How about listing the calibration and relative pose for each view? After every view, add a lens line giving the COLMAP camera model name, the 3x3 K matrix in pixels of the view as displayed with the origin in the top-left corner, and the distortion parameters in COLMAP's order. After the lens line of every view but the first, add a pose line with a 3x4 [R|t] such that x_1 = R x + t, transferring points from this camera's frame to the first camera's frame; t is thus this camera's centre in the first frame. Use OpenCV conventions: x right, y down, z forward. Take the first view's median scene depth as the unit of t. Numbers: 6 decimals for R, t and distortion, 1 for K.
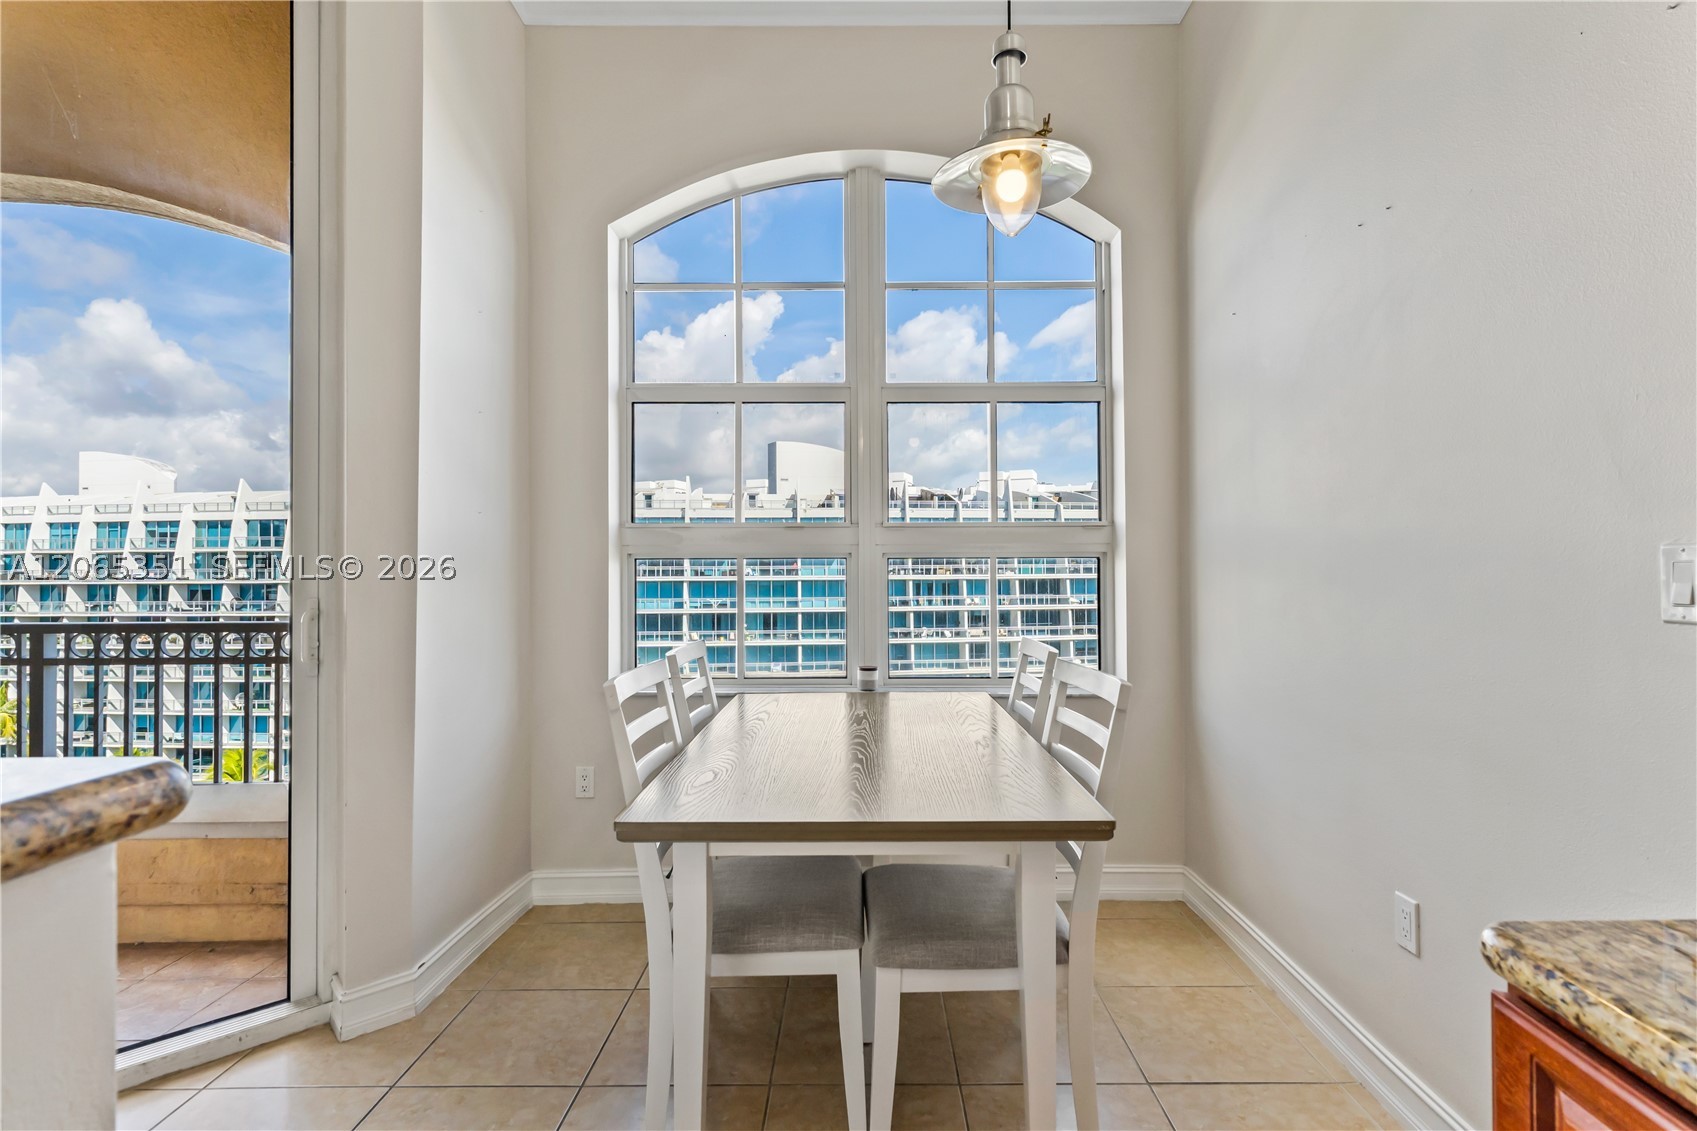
lens RADIAL K [[813.8, 0, 863.3], [0, 813.8, 568.7], [0, 0, 1]] dist [-0.004493, 0.001861]
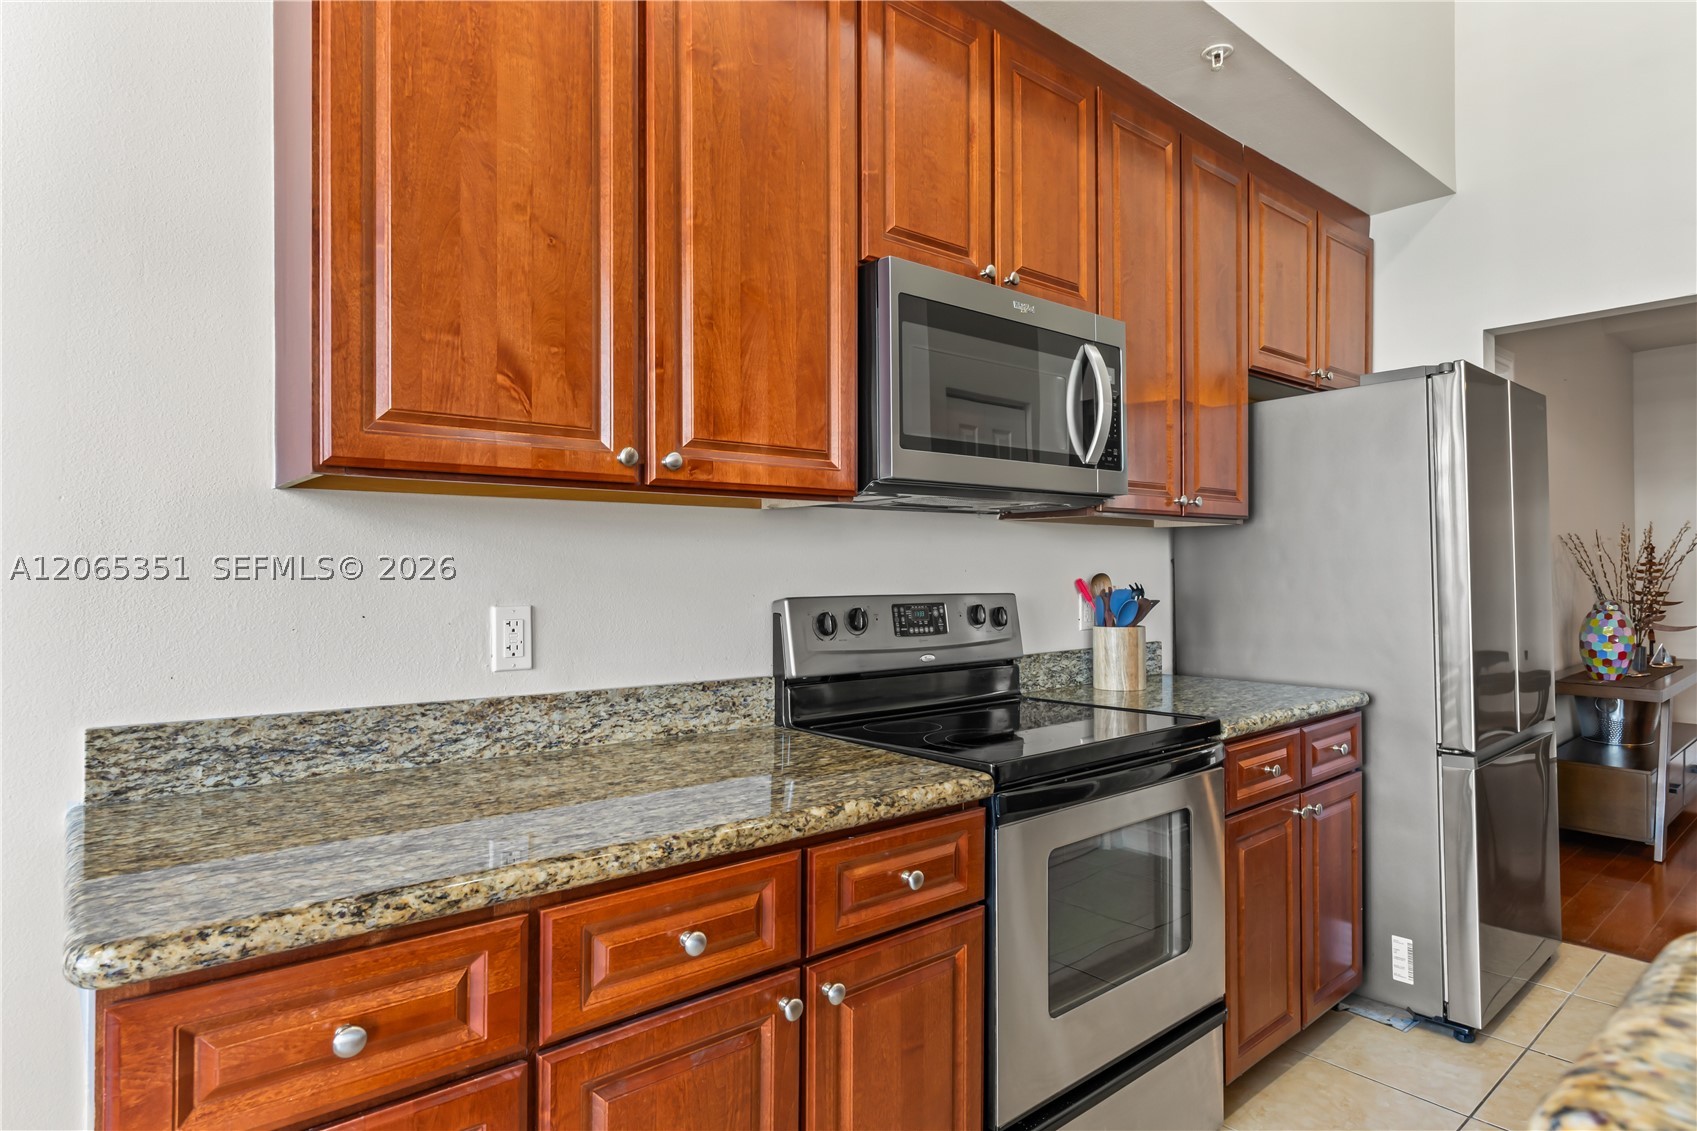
lens RADIAL K [[937.8, 0, 848.6], [0, 937.8, 565.5], [0, 0, 1]] dist [0.002363, 0.000423]
pose [[-0.646836, 0.012025, 0.762534, -0.710151], [0.000929, 0.999887, -0.014980, 0.005707], [-0.762629, -0.008981, -0.646774, 1.124485]]
